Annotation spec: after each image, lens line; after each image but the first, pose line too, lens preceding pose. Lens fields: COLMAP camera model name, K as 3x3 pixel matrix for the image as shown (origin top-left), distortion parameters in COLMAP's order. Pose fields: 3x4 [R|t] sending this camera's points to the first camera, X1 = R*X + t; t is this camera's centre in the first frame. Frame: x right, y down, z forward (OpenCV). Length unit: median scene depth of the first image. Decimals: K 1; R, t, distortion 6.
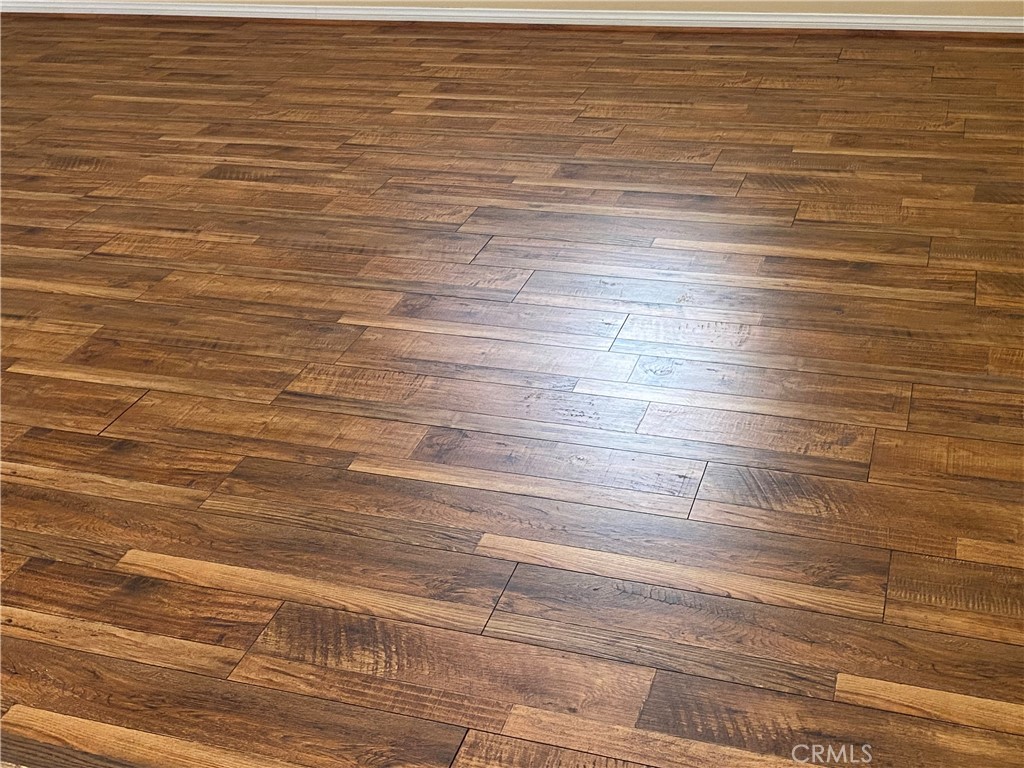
lens RADIAL K [[1260.1, 0, 509.0], [0, 1260.1, 387.1], [0, 0, 1]] dist [0.094202, 0.000000]
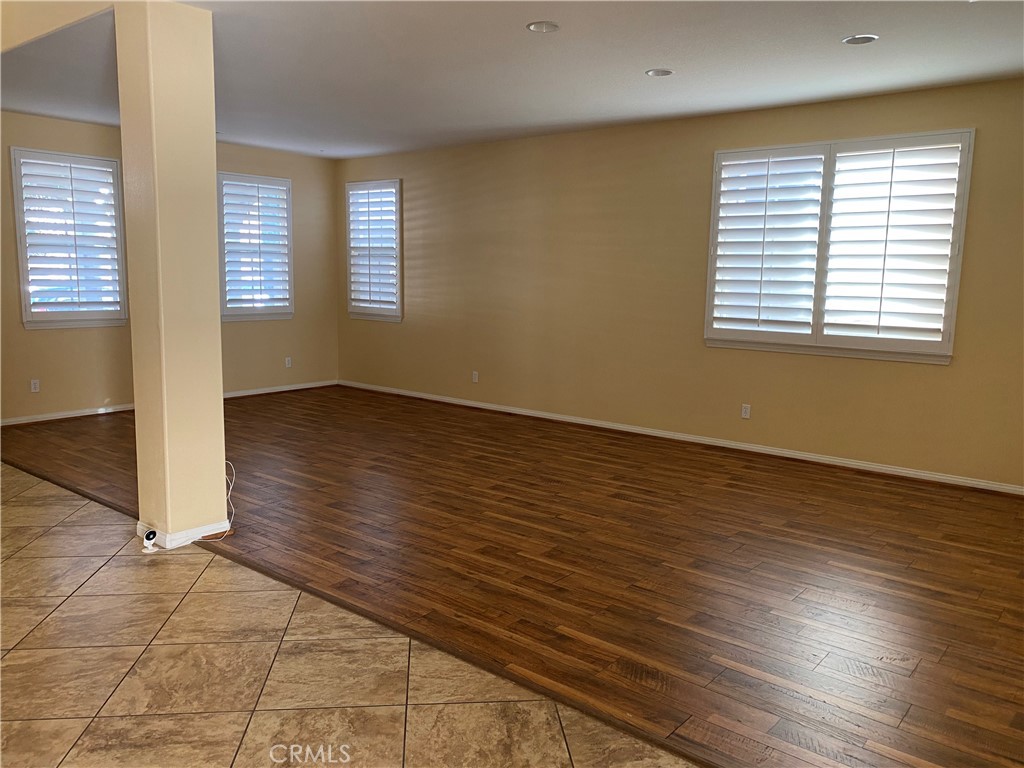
lens RADIAL K [[808.7, 0, 509.1], [0, 808.7, 384.9], [0, 0, 1]] dist [0.015327, 0.014988]
pose [[0.931135, 0.126286, -0.342111, 0.051088], [-0.238366, 0.920745, -0.308886, 0.143667], [0.275989, 0.369162, 0.887440, -0.372006]]
